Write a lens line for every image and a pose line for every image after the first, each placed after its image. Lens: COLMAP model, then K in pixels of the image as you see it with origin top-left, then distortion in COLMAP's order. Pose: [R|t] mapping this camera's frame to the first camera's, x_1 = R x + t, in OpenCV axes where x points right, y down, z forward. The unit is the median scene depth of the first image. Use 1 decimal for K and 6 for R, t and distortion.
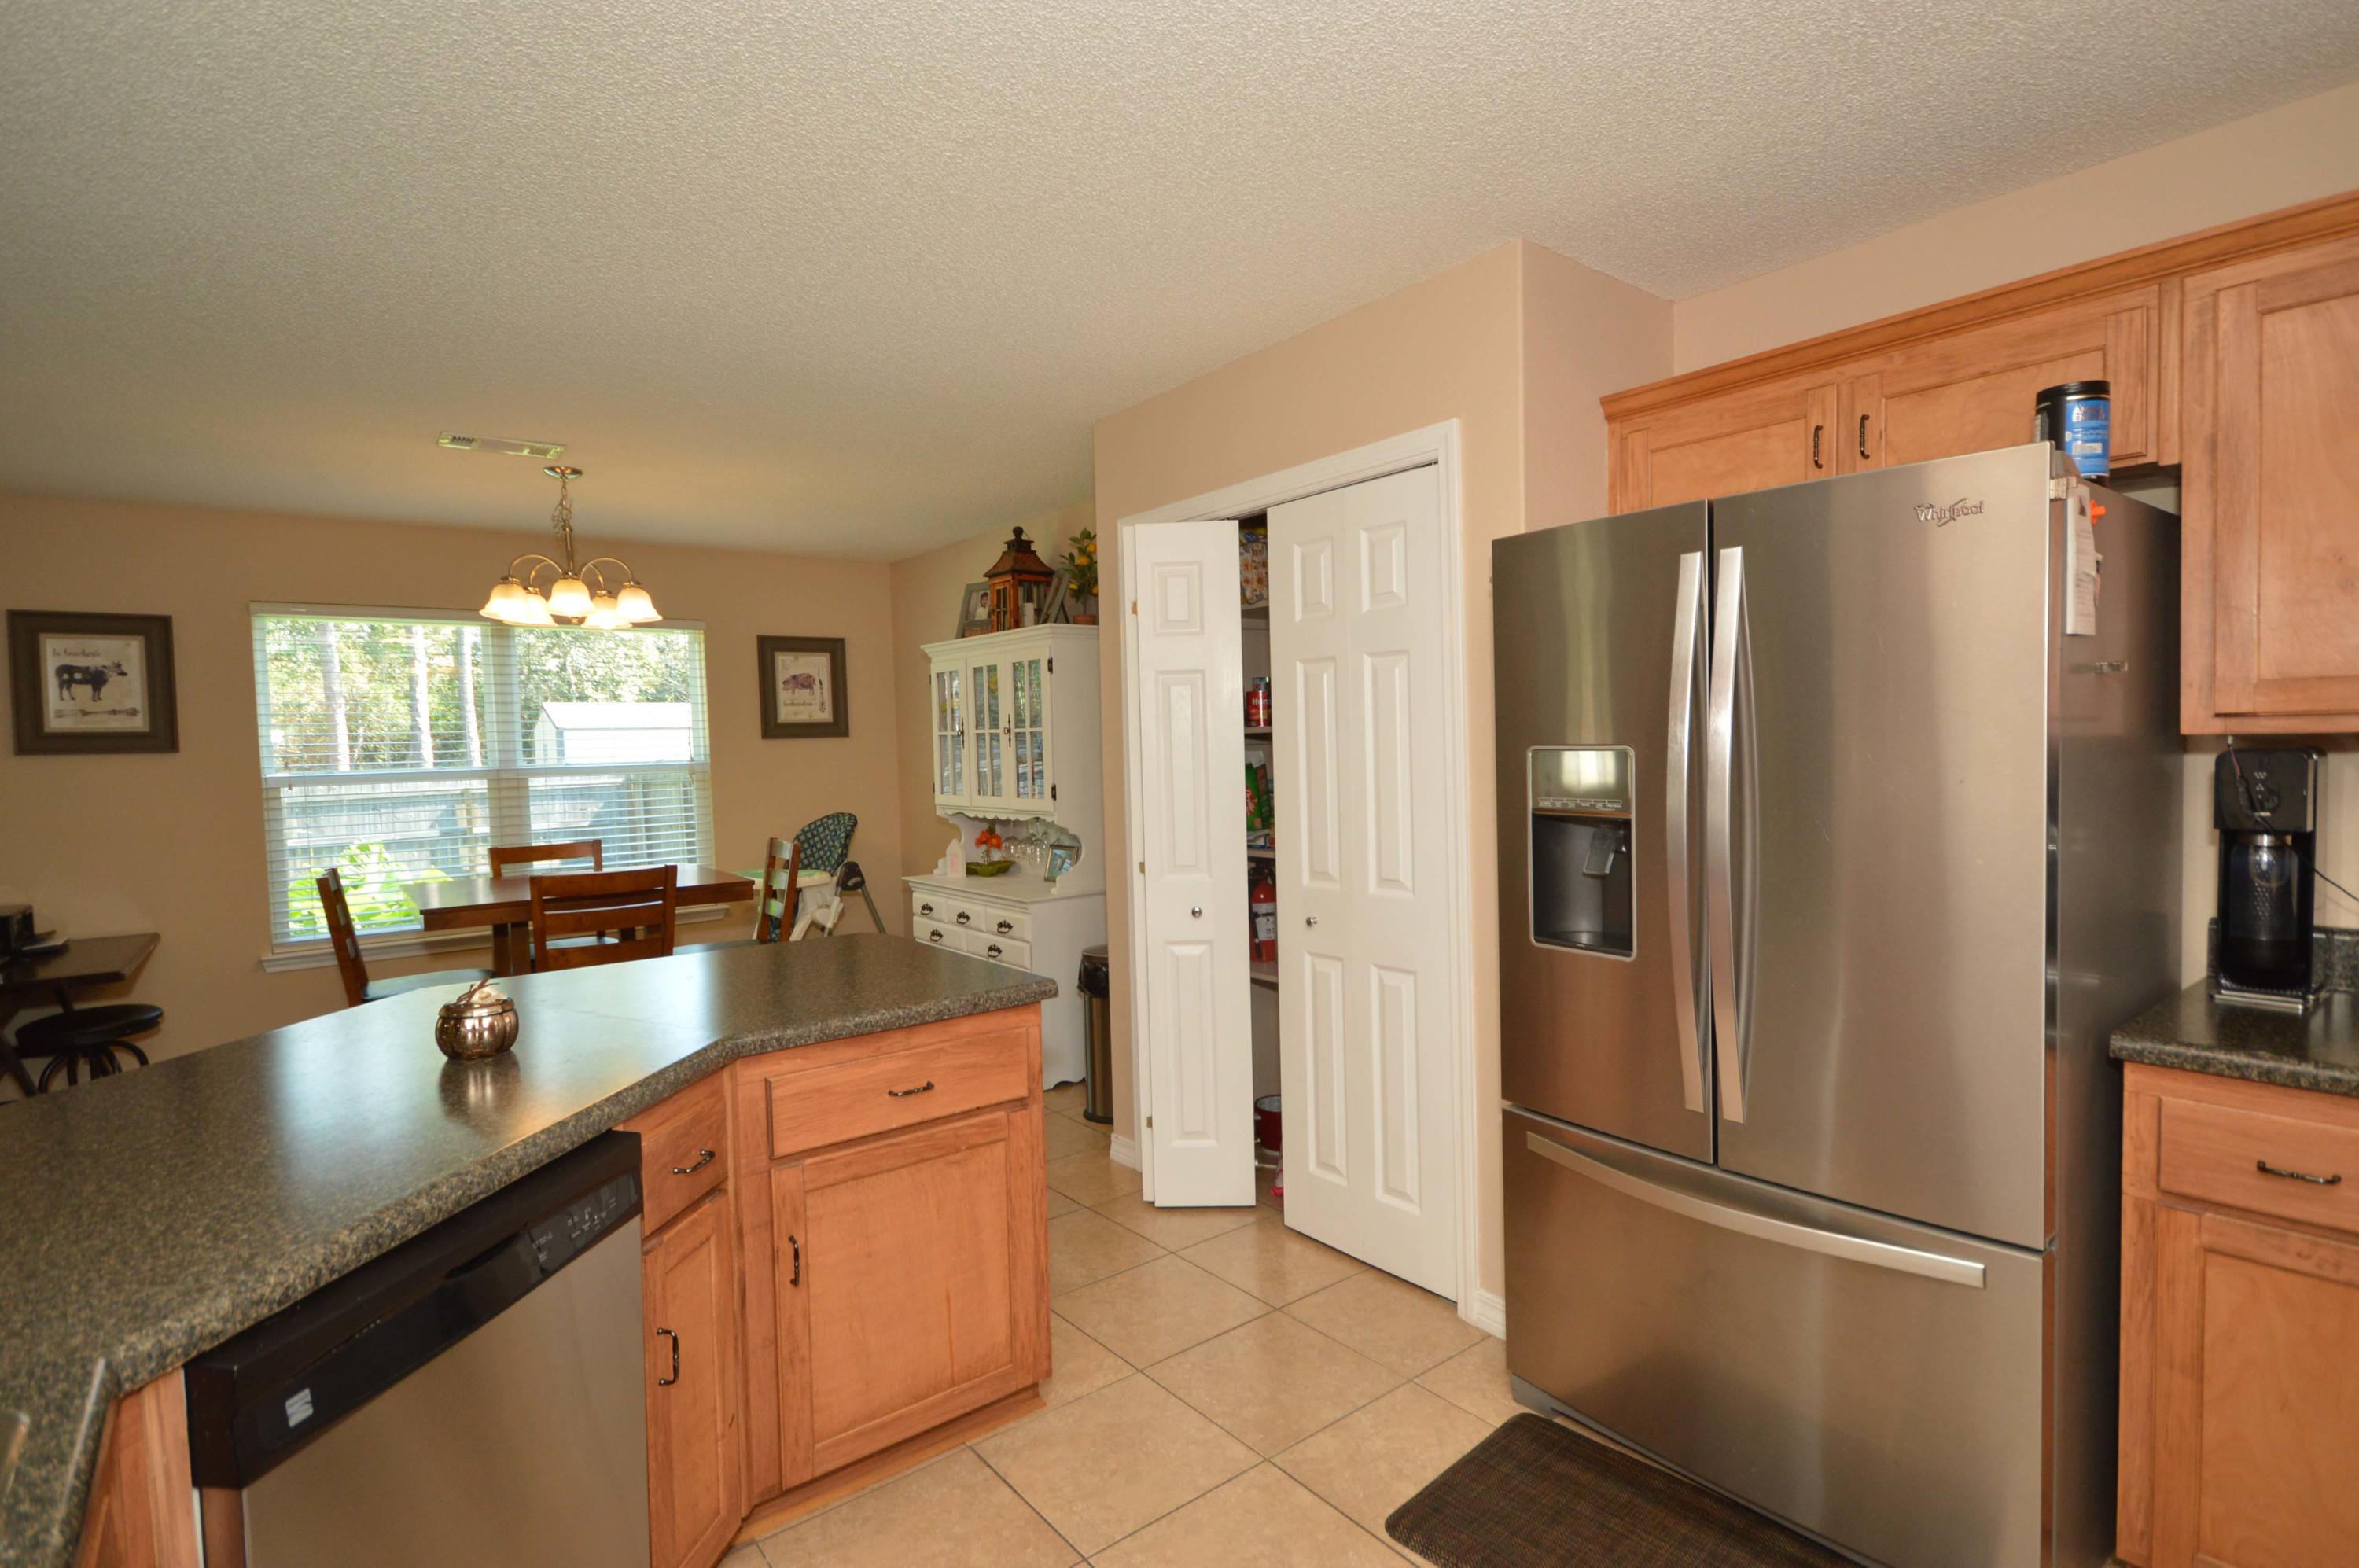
lens RADIAL K [[1159.2, 0, 1182.5], [0, 1159.2, 815.1], [0, 0, 1]] dist [-0.003350, -0.002619]
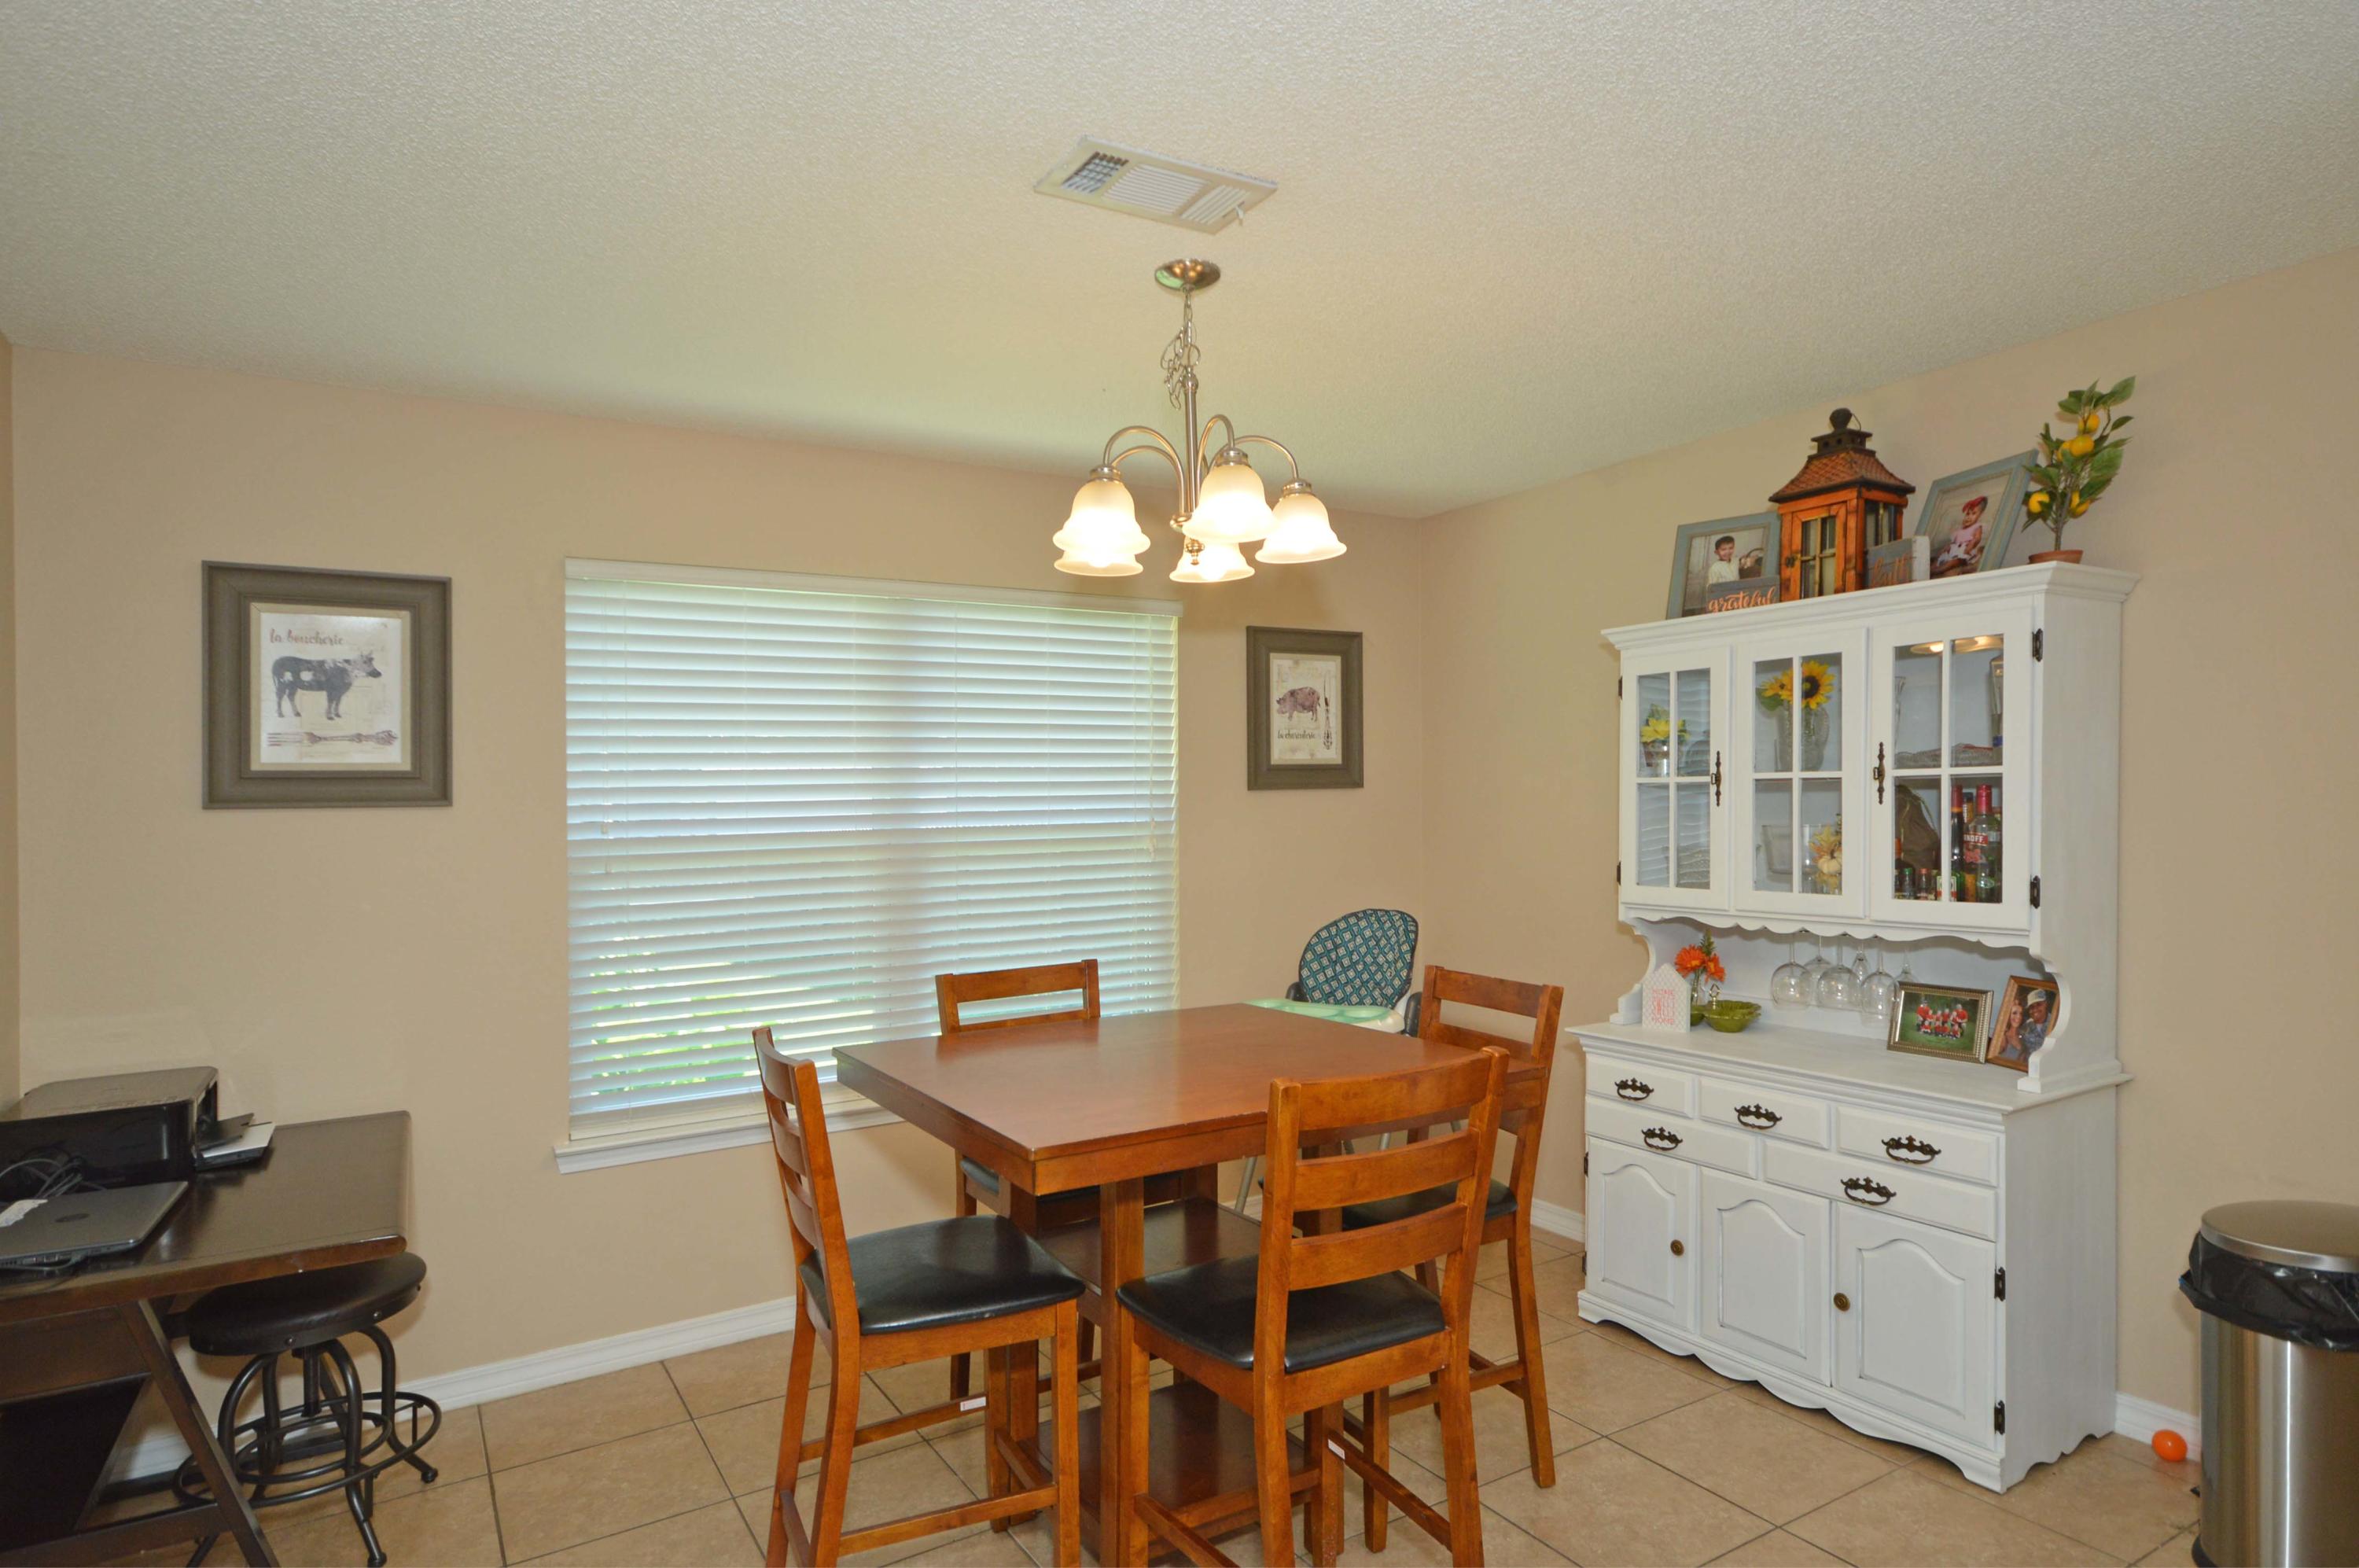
lens RADIAL K [[1306.1, 0, 1180.5], [0, 1306.1, 804.9], [0, 0, 1]] dist [-0.002664, 0.001894]
pose [[0.992079, 0.004132, -0.125548, -0.419762], [-0.011511, 0.998244, -0.058102, -0.020856], [0.125088, 0.059087, 0.990385, 0.389011]]
